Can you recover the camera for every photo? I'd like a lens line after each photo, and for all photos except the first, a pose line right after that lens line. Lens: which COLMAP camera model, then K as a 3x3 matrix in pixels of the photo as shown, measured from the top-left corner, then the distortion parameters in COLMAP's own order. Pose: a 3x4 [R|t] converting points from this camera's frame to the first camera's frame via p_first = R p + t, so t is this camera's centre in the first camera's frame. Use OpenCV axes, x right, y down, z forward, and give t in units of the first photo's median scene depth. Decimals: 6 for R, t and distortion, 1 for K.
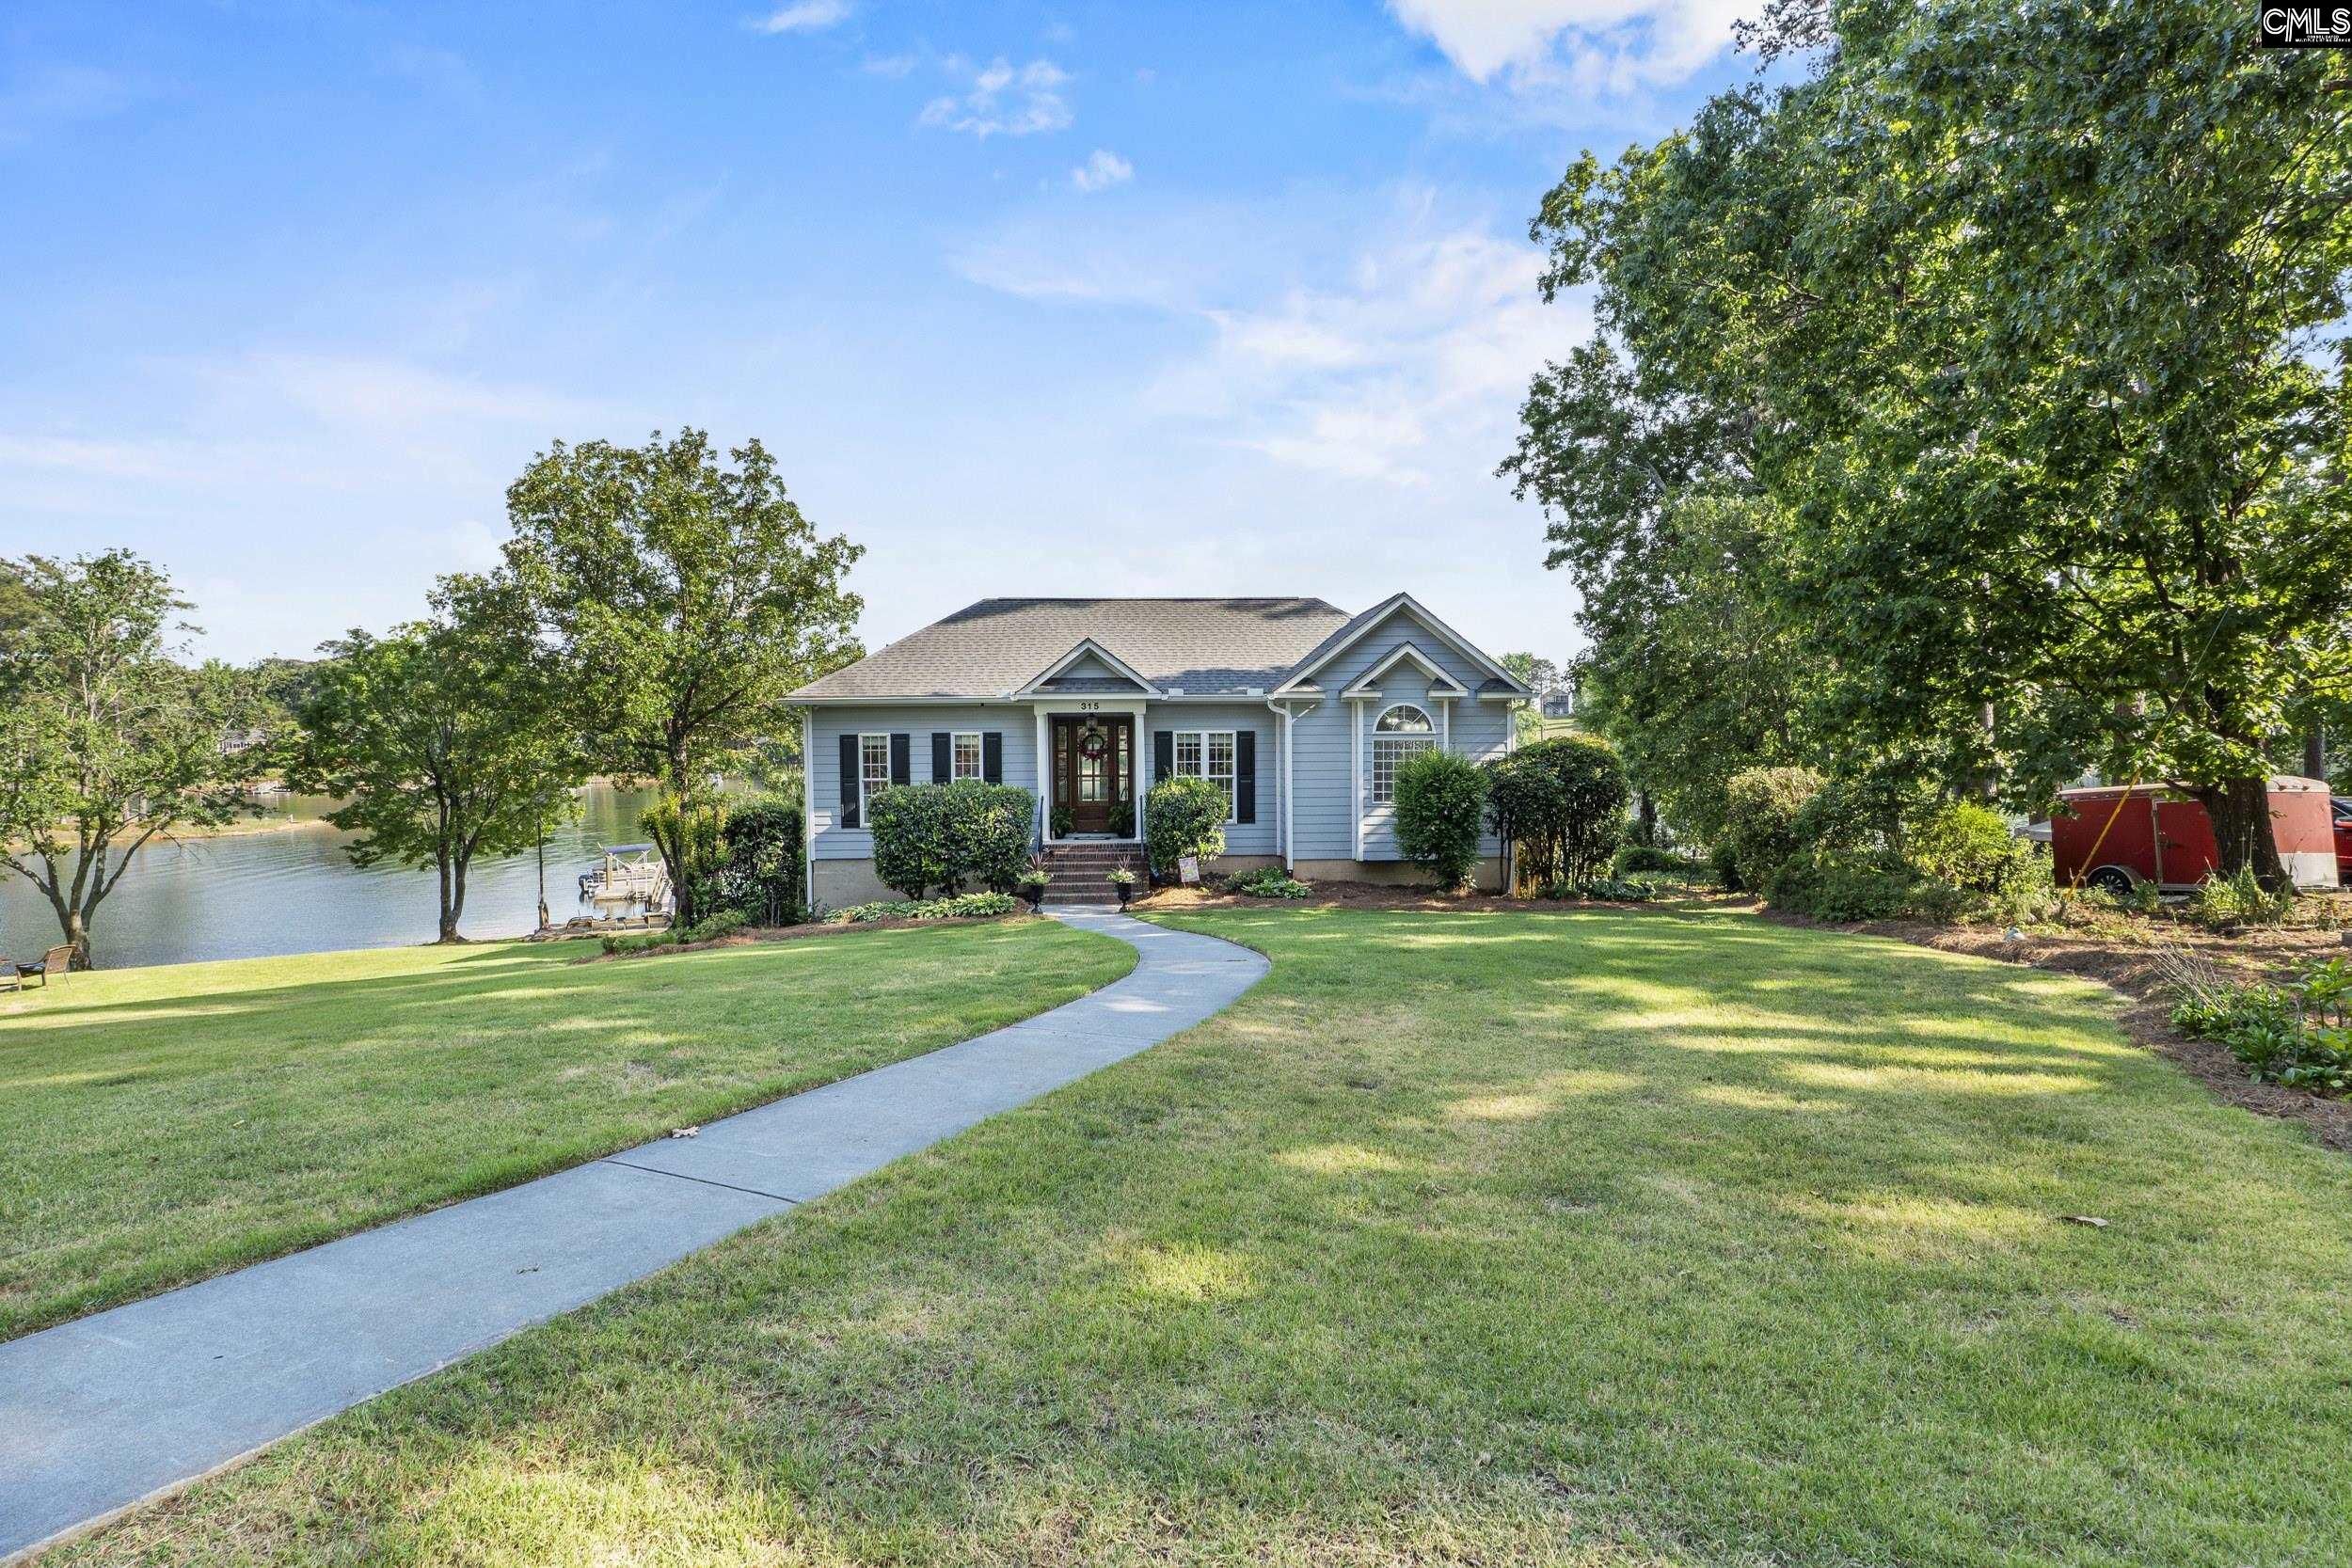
lens RADIAL K [[1083.9, 0, 1170.9], [0, 1083.9, 777.2], [0, 0, 1]] dist [-0.008429, 0.000518]
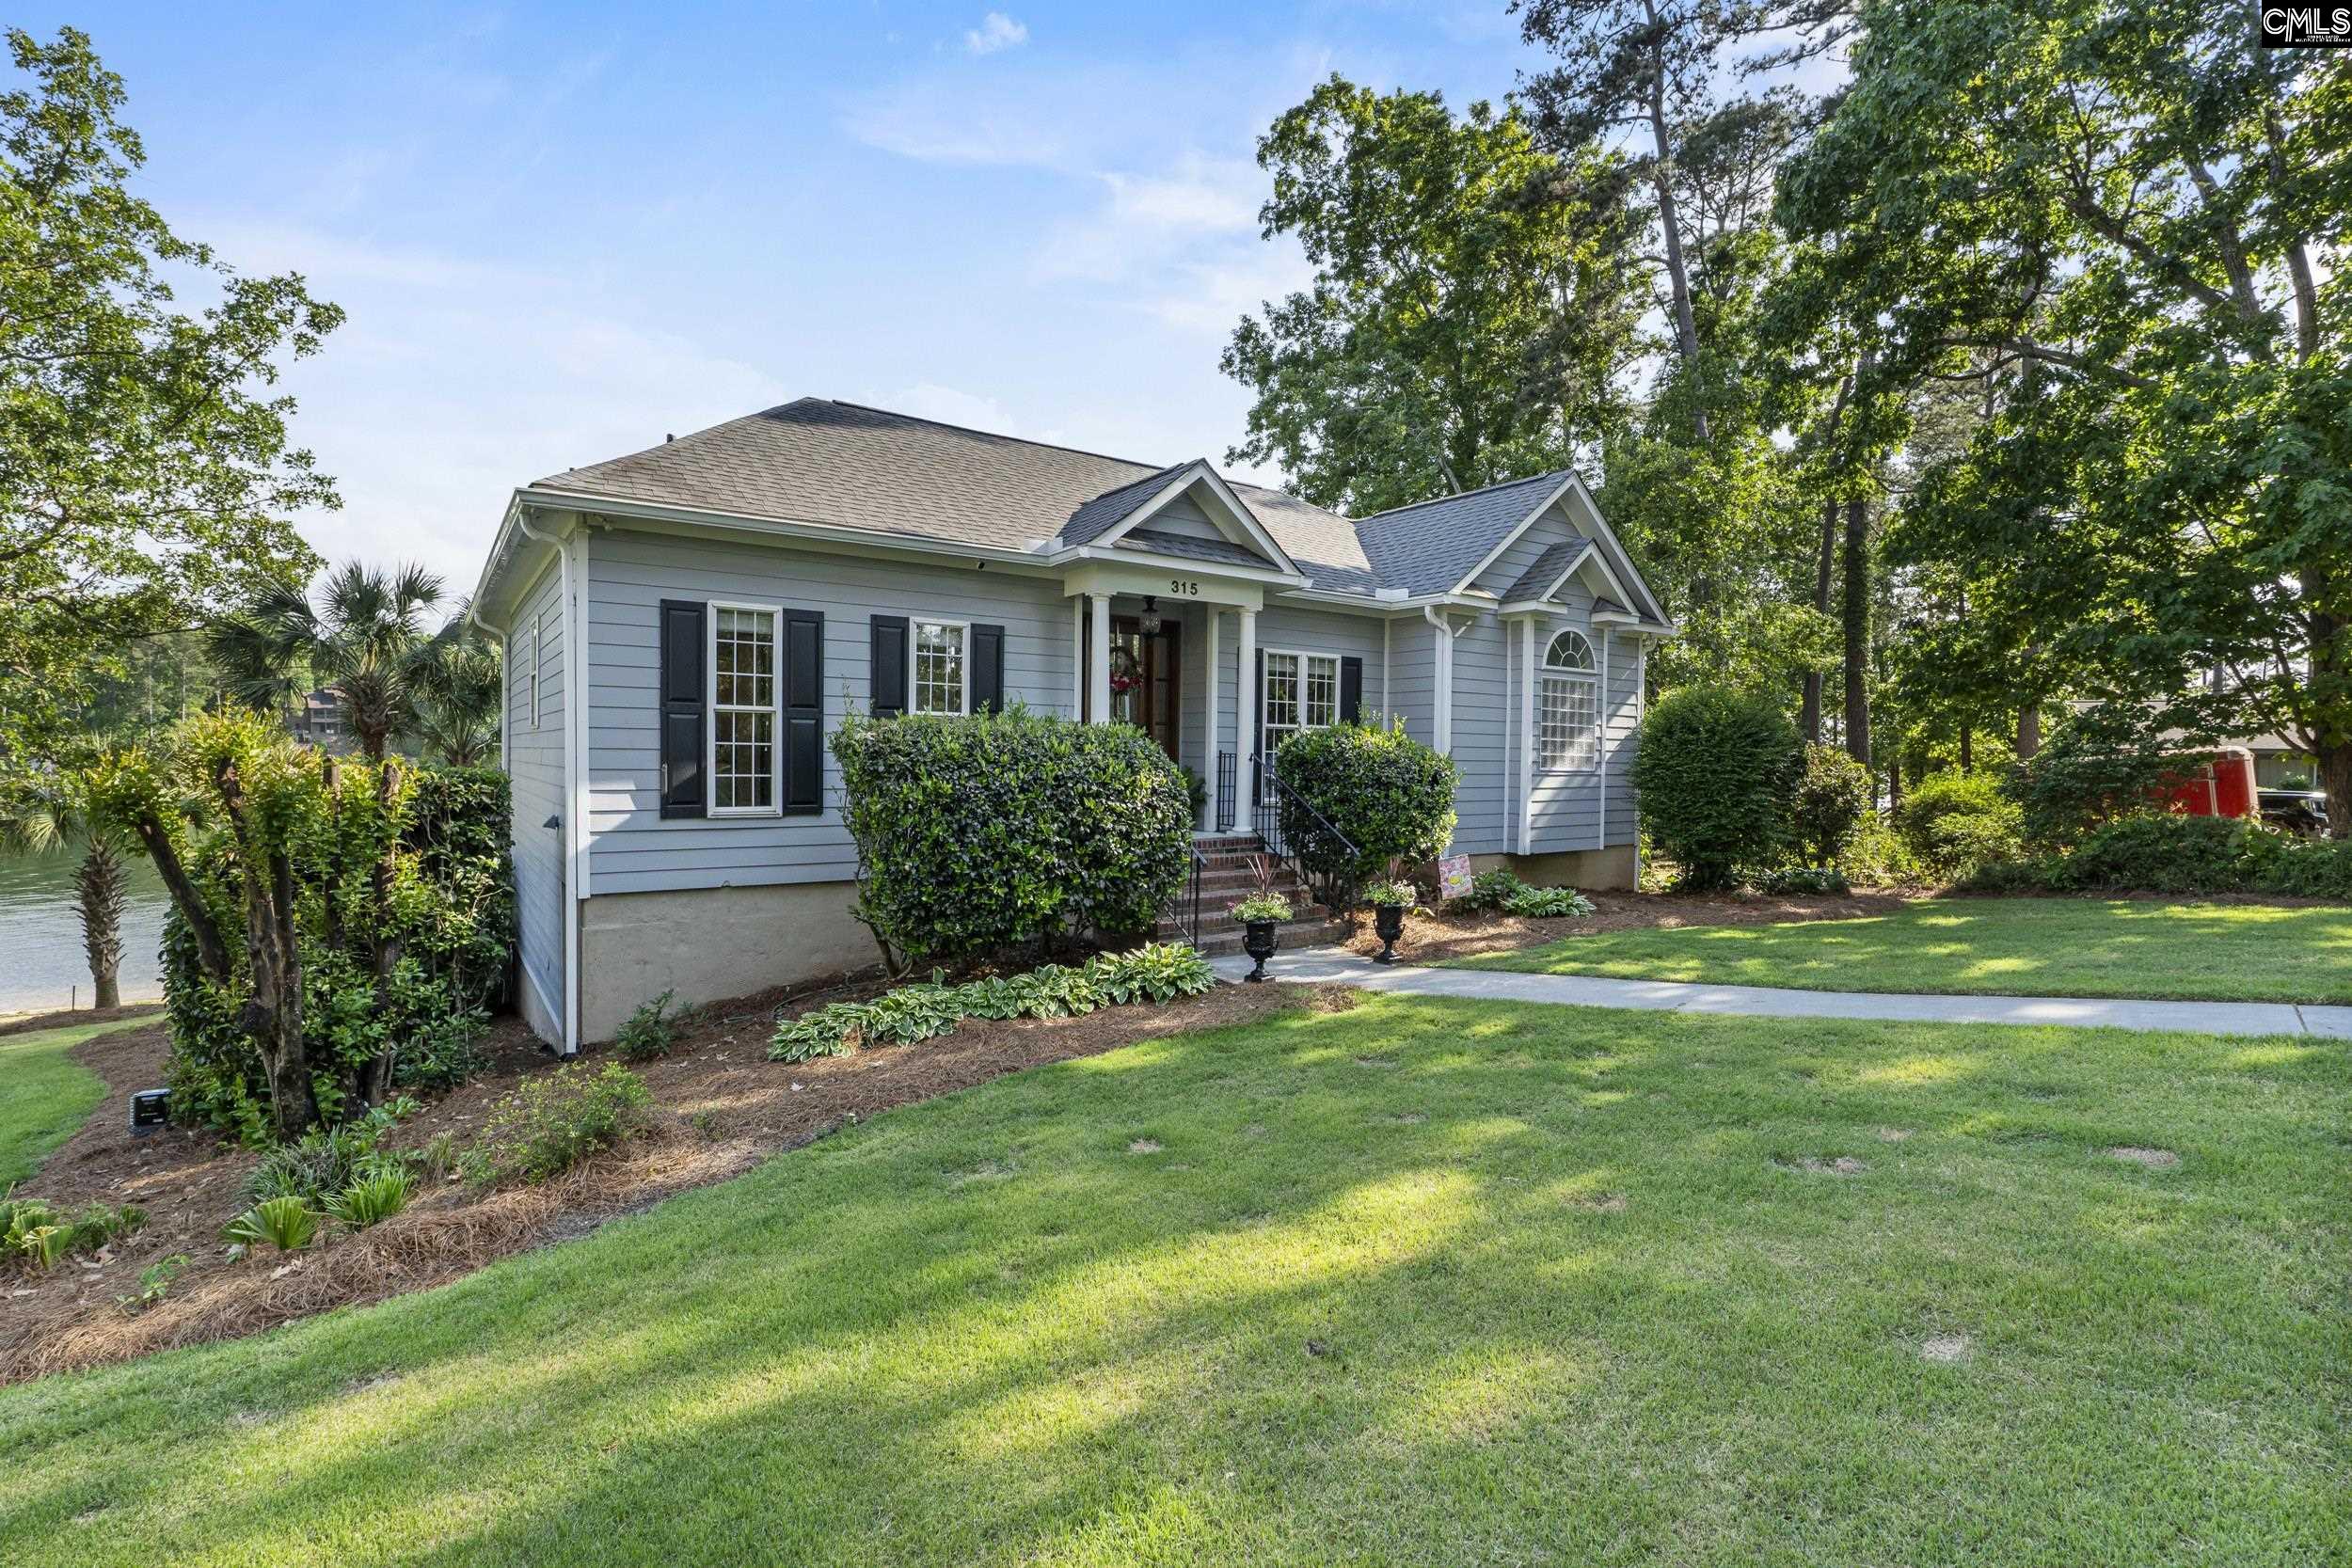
lens RADIAL K [[1083.9, 0, 1174.2], [0, 1083.9, 743.6], [0, 0, 1]] dist [-0.008429, 0.000518]
pose [[0.832892, 0.023050, 0.552955, -0.372393], [-0.004013, 0.999358, -0.035614, 0.031877], [-0.553420, 0.027443, 0.832450, 0.538232]]
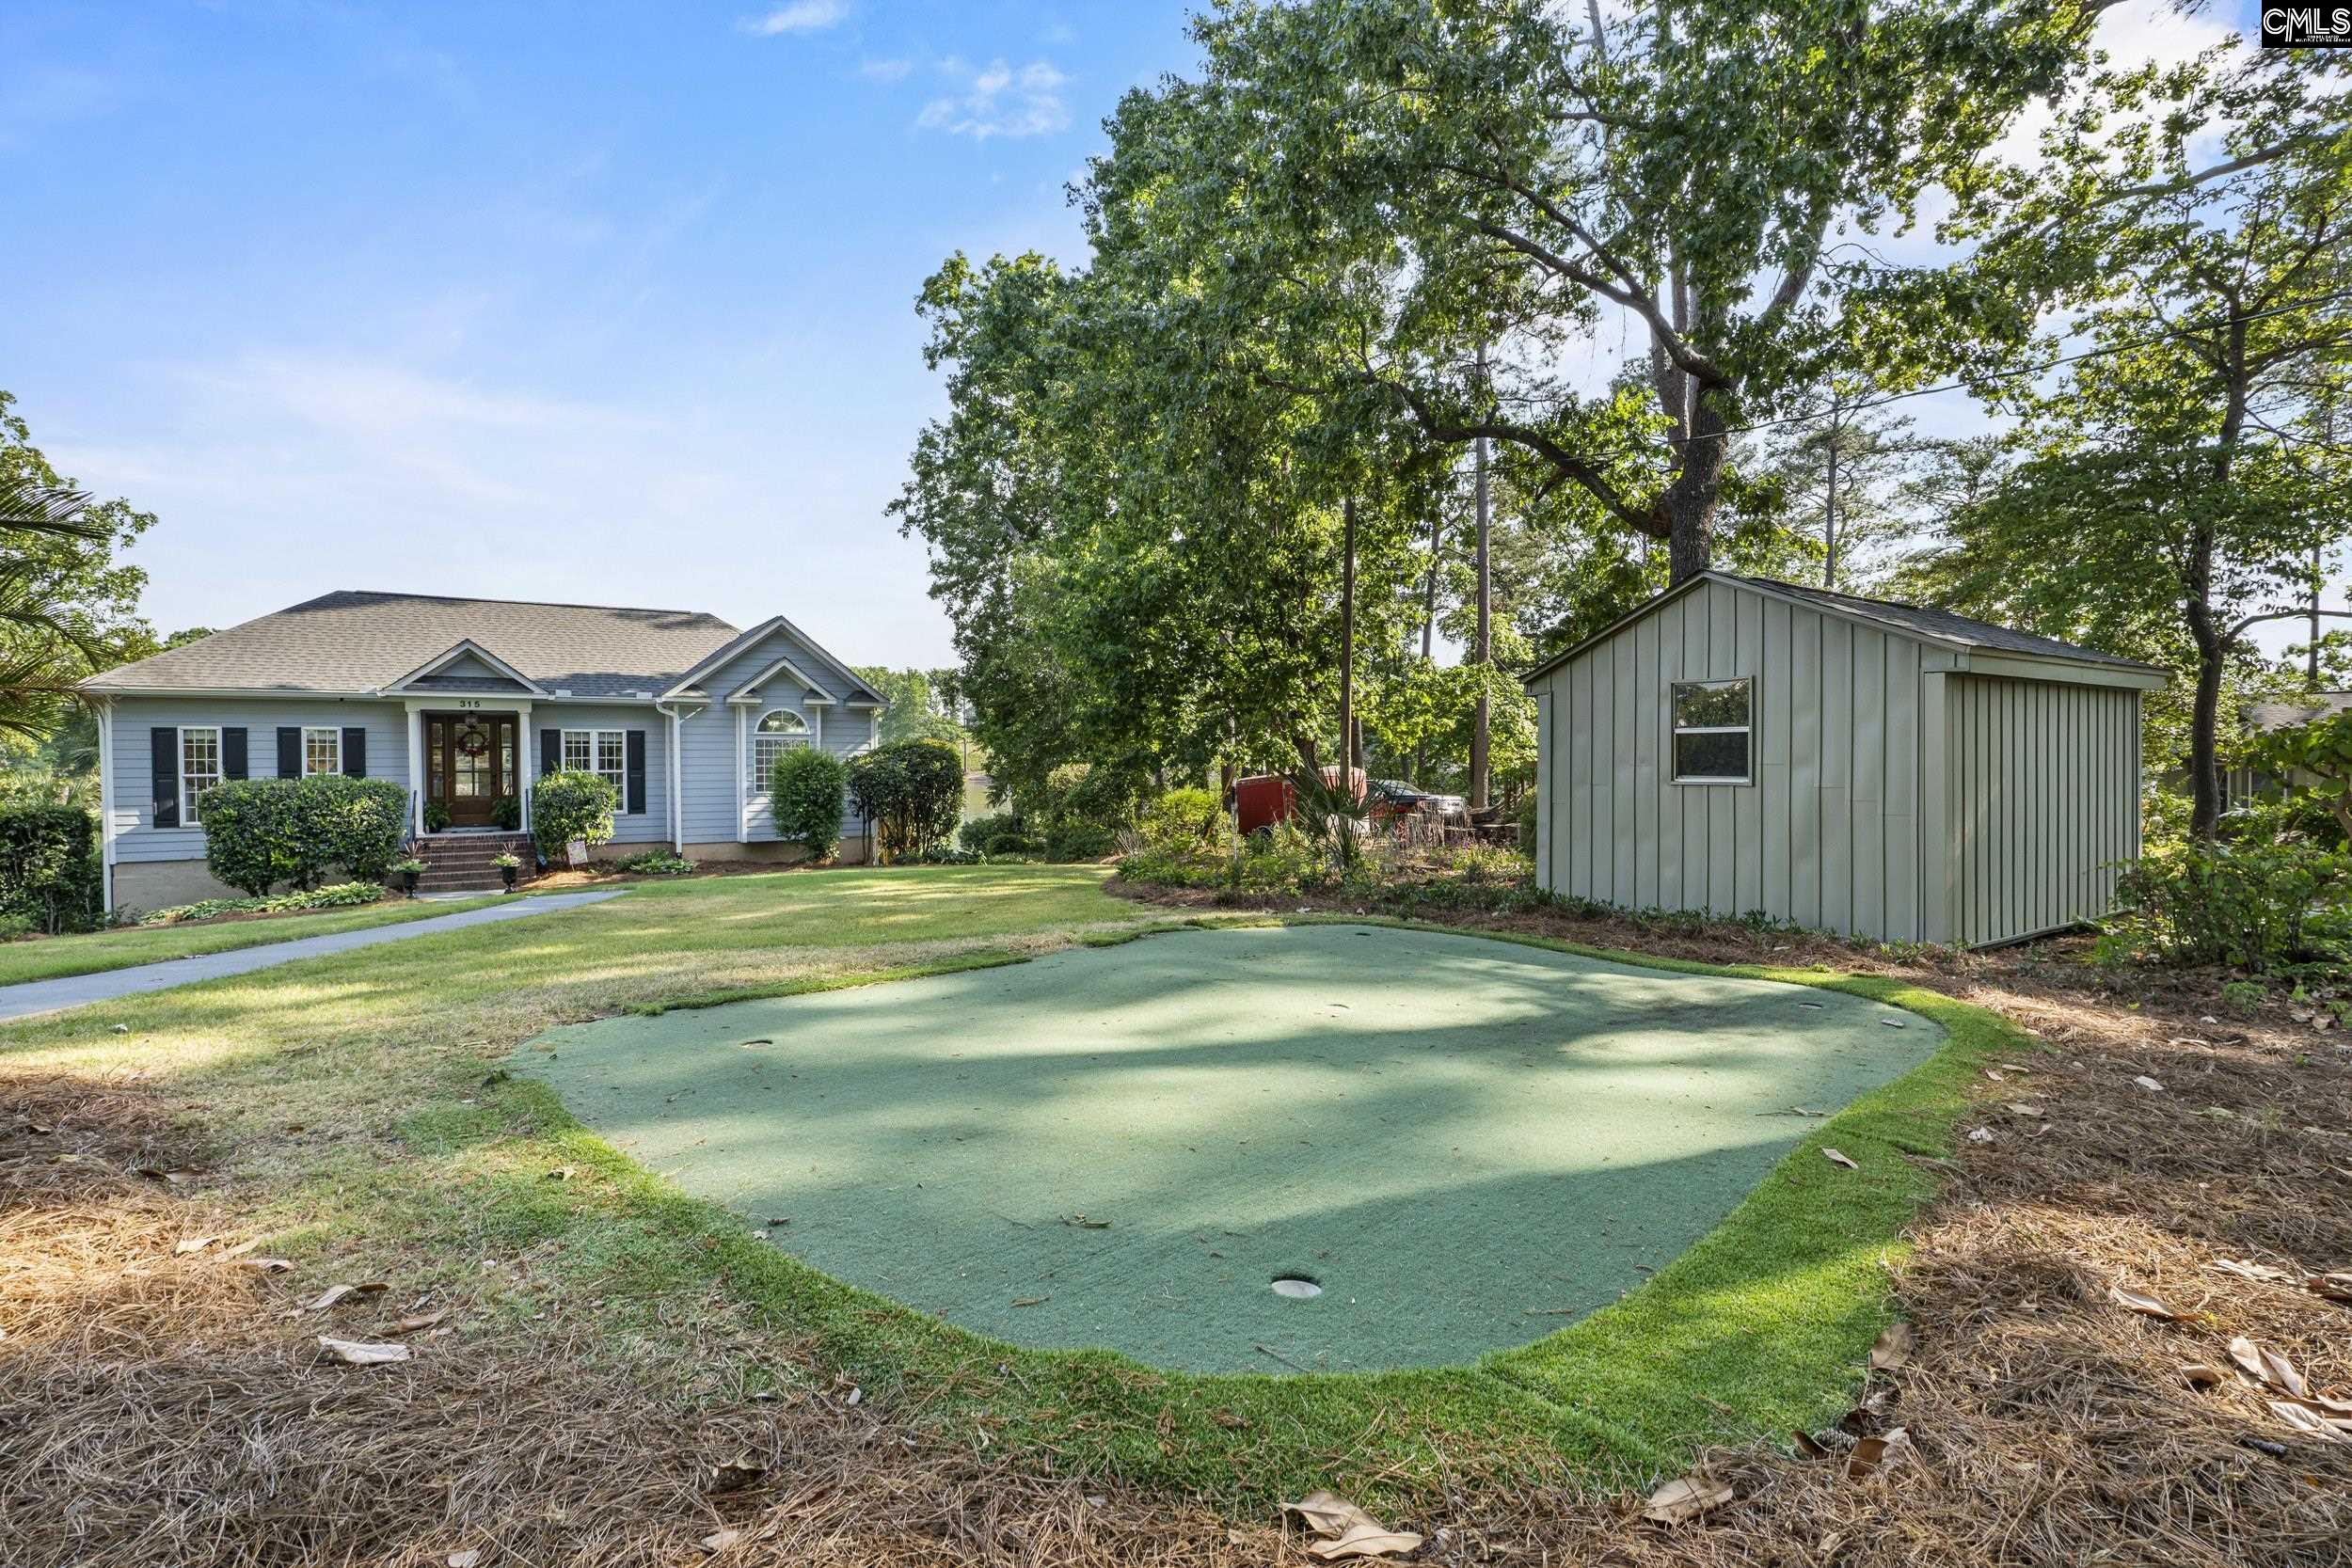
lens RADIAL K [[1083.9, 0, 1177.5], [0, 1083.9, 774.8], [0, 0, 1]] dist [-0.008429, 0.000518]
pose [[0.870677, -0.004607, 0.491834, 0.007196], [0.011124, 0.999885, -0.010326, 0.020969], [-0.491729, 0.014462, 0.870628, -0.240218]]
